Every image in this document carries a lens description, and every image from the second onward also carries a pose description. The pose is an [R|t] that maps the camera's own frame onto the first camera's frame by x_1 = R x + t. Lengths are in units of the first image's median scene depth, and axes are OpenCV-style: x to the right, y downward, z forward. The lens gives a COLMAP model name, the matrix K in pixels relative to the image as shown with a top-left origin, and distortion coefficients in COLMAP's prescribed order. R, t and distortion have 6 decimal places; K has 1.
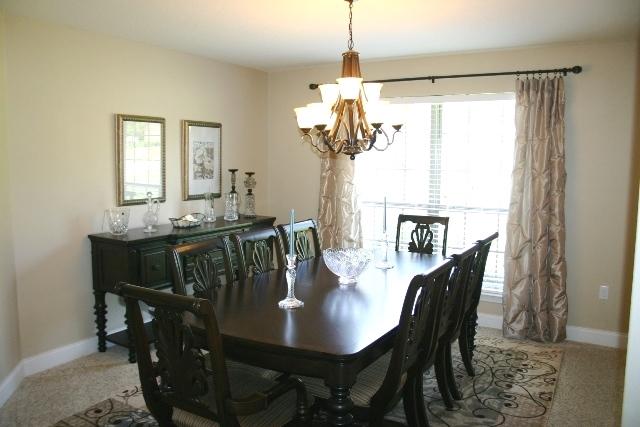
lens RADIAL K [[507.3, 0, 320.1], [0, 507.3, 214.5], [0, 0, 1]] dist [-0.121515, 0.077548]
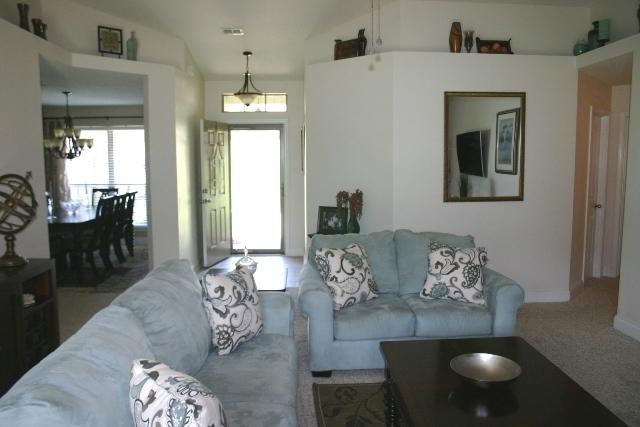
lens RADIAL K [[507.3, 0, 318.8], [0, 507.3, 211.8], [0, 0, 1]] dist [-0.121515, 0.077548]
pose [[0.832345, -0.064498, 0.550493, -0.171659], [0.064359, 0.997735, 0.019587, 0.105225], [-0.550509, 0.019126, 0.834610, -1.041601]]
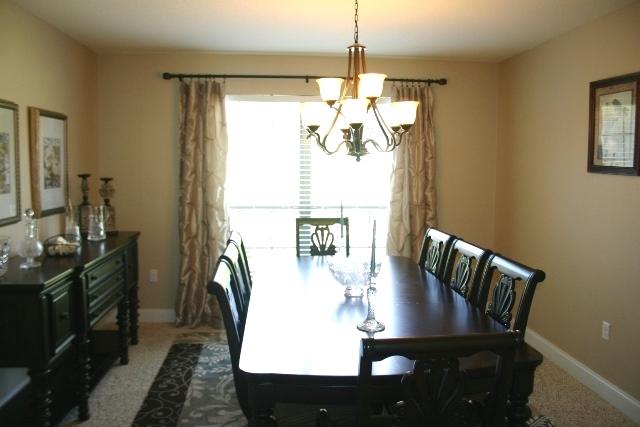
lens RADIAL K [[507.3, 0, 319.3], [0, 507.3, 212.4], [0, 0, 1]] dist [-0.121515, 0.077548]
pose [[0.814014, -0.060146, 0.577723, -0.349996], [0.062393, 0.997924, 0.015980, -0.022381], [-0.577485, 0.023038, 0.816076, 0.185572]]
